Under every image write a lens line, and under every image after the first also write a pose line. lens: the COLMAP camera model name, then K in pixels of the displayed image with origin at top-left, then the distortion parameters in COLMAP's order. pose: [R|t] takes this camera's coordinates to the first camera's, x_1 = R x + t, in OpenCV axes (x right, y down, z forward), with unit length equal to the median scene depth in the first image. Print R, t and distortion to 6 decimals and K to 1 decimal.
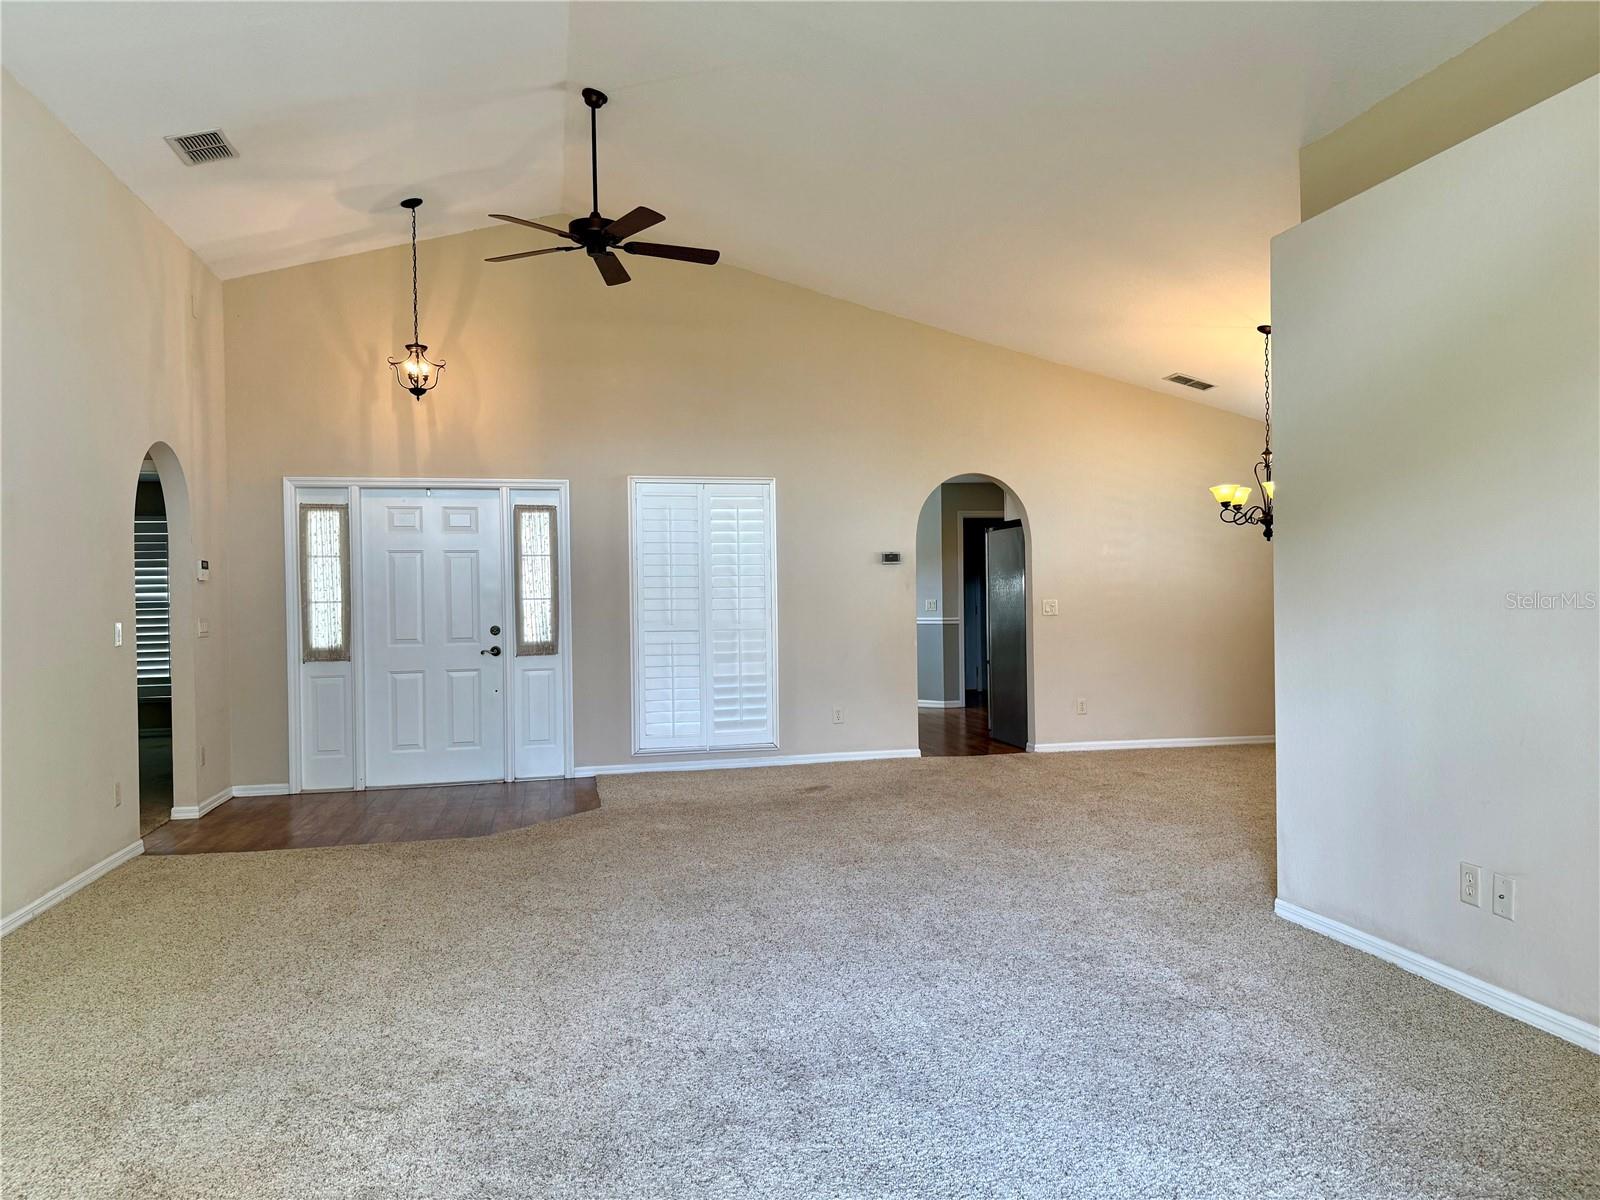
lens RADIAL K [[1117.1, 0, 793.7], [0, 1117.1, 605.6], [0, 0, 1]] dist [0.107737, -0.179226]
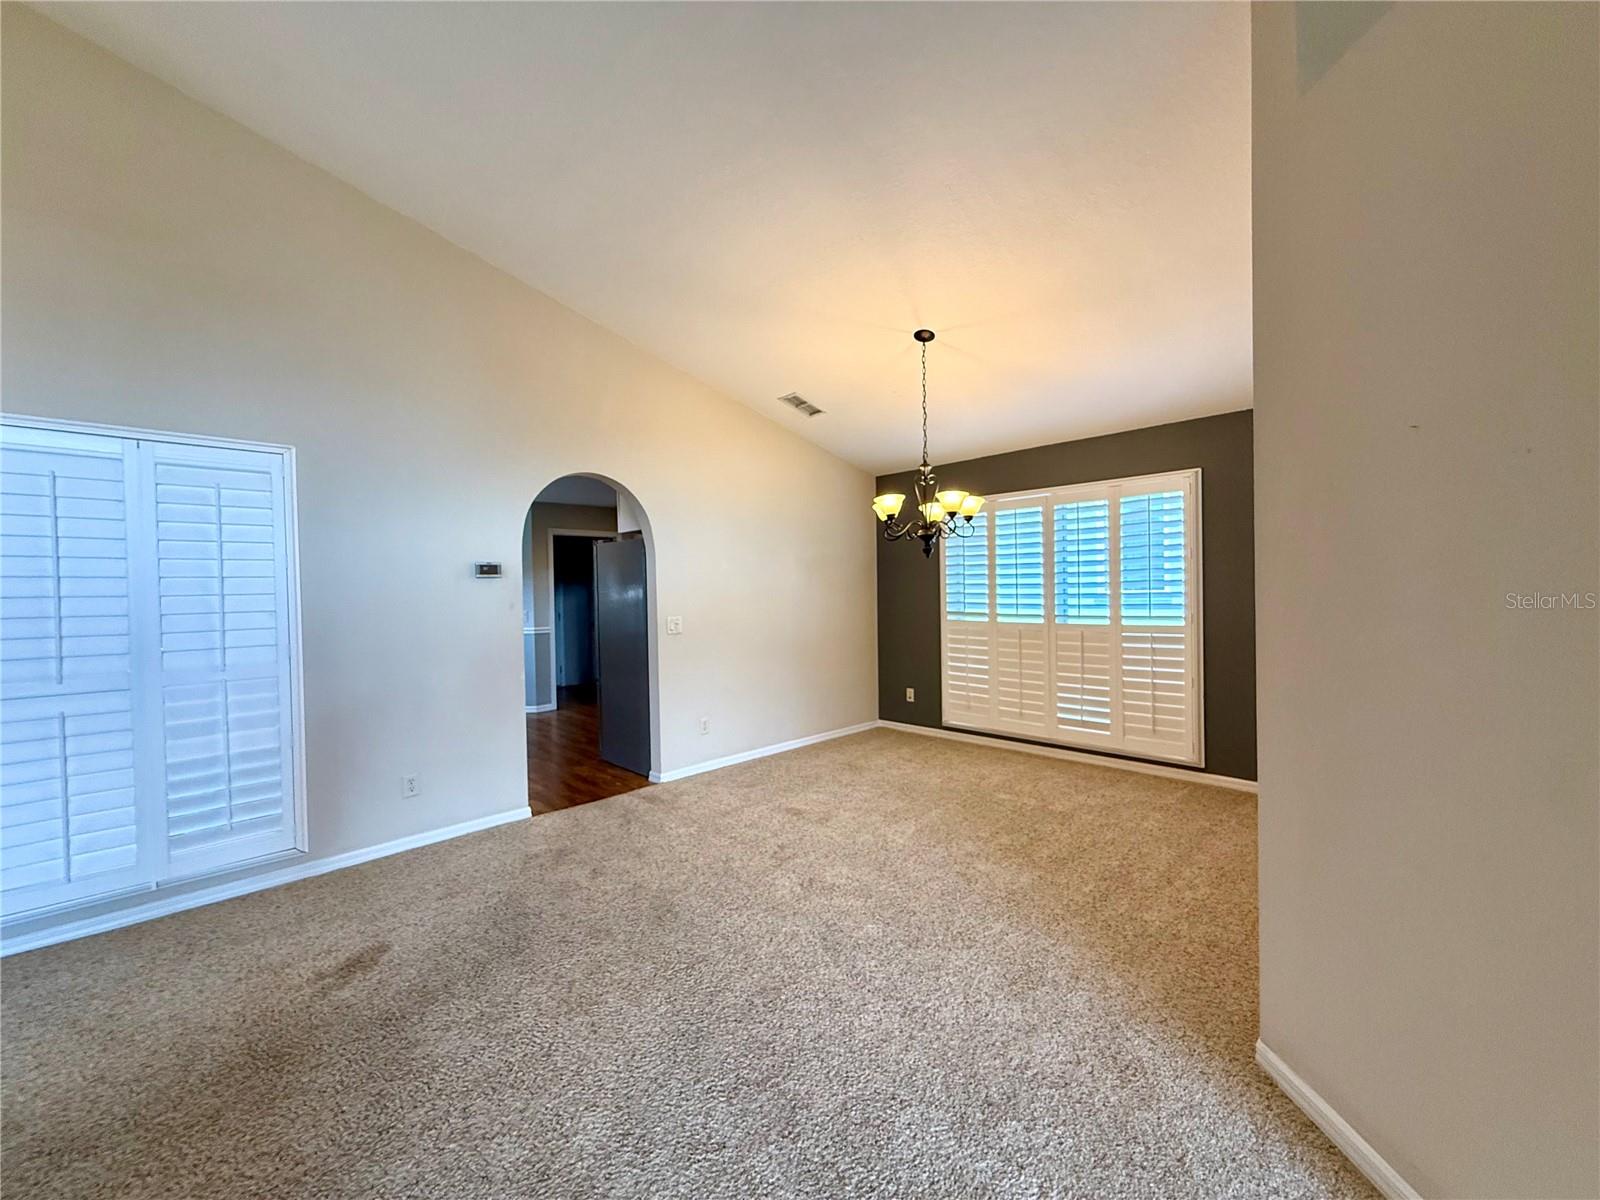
lens RADIAL K [[643.1, 0, 791.0], [0, 643.1, 596.6], [0, 0, 1]] dist [-0.000800, 0.000004]
pose [[0.853514, -0.006327, 0.521032, 0.044757], [0.009887, 0.999943, -0.004053, -0.027162], [-0.520977, 0.008610, 0.853527, 0.684650]]
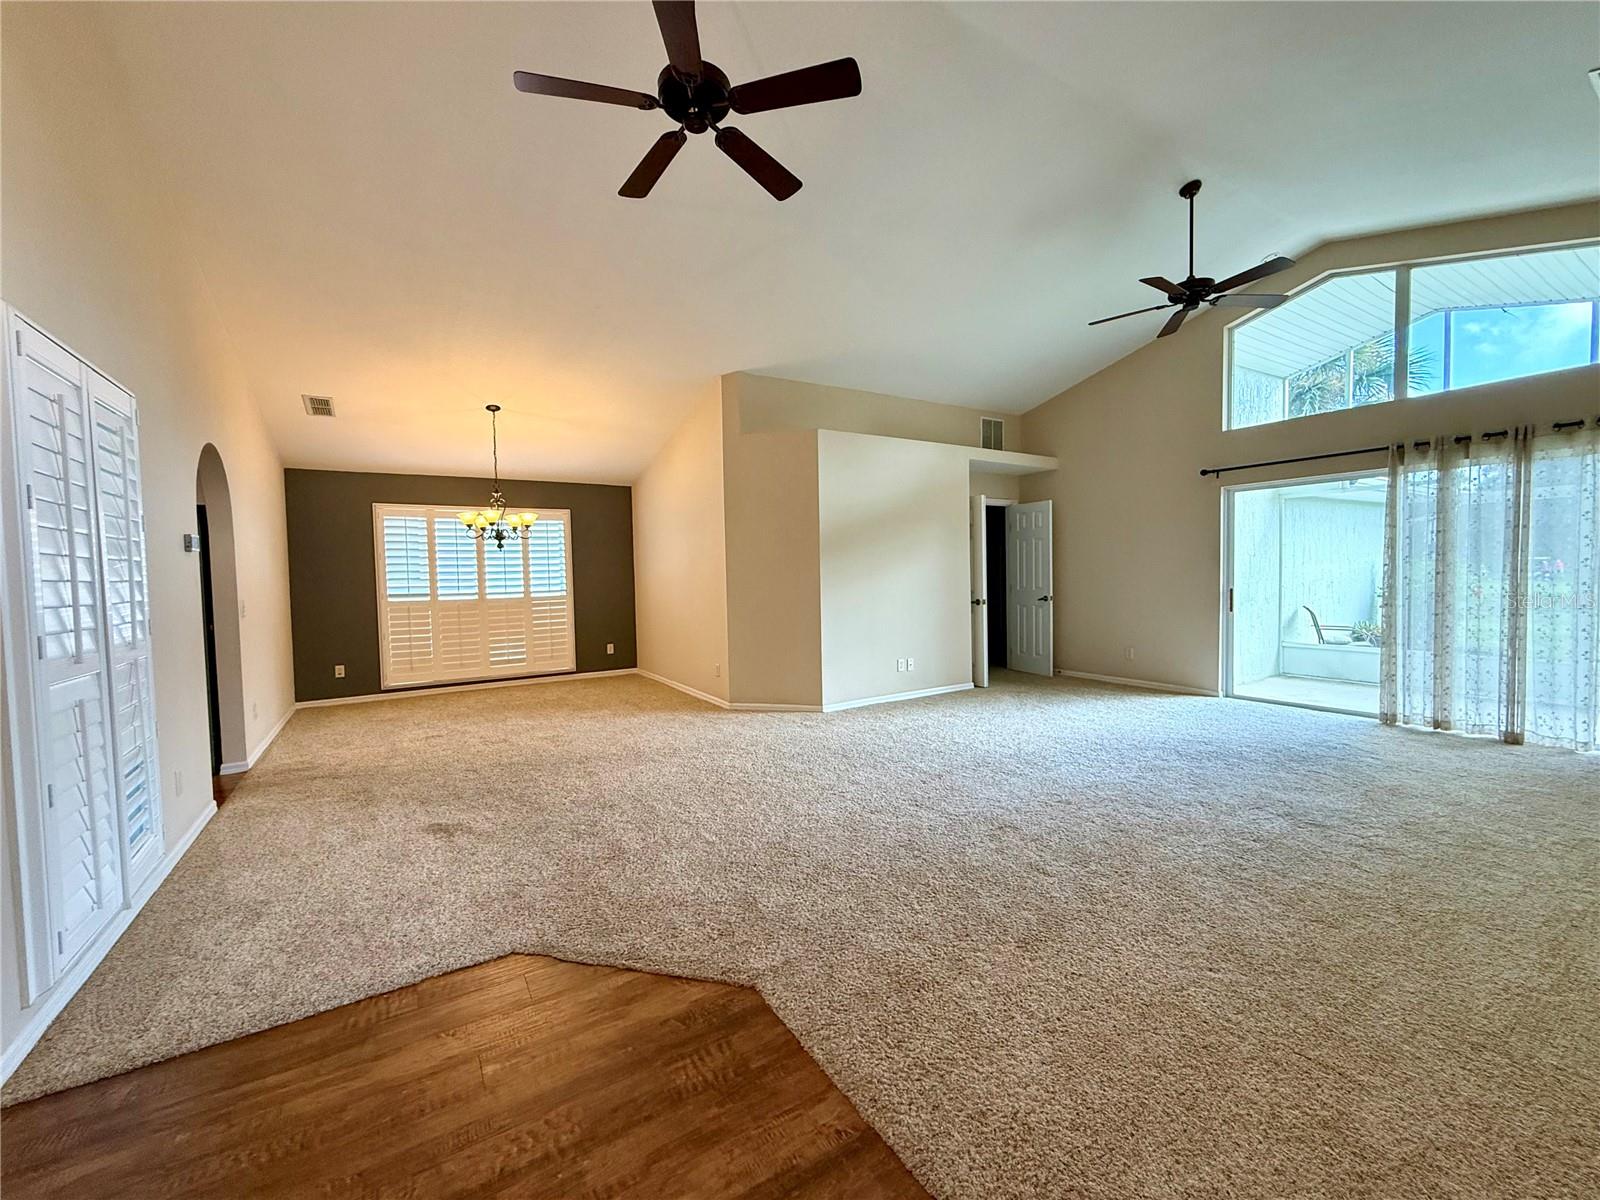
lens RADIAL K [[639.0, 0, 796.4], [0, 639.0, 599.8], [0, 0, 1]] dist [-0.000901, 0.000441]
pose [[-0.331874, -0.016944, 0.943172, -0.570377], [0.034690, 0.998943, 0.030153, -0.007231], [-0.942686, 0.042726, -0.330935, 1.044922]]
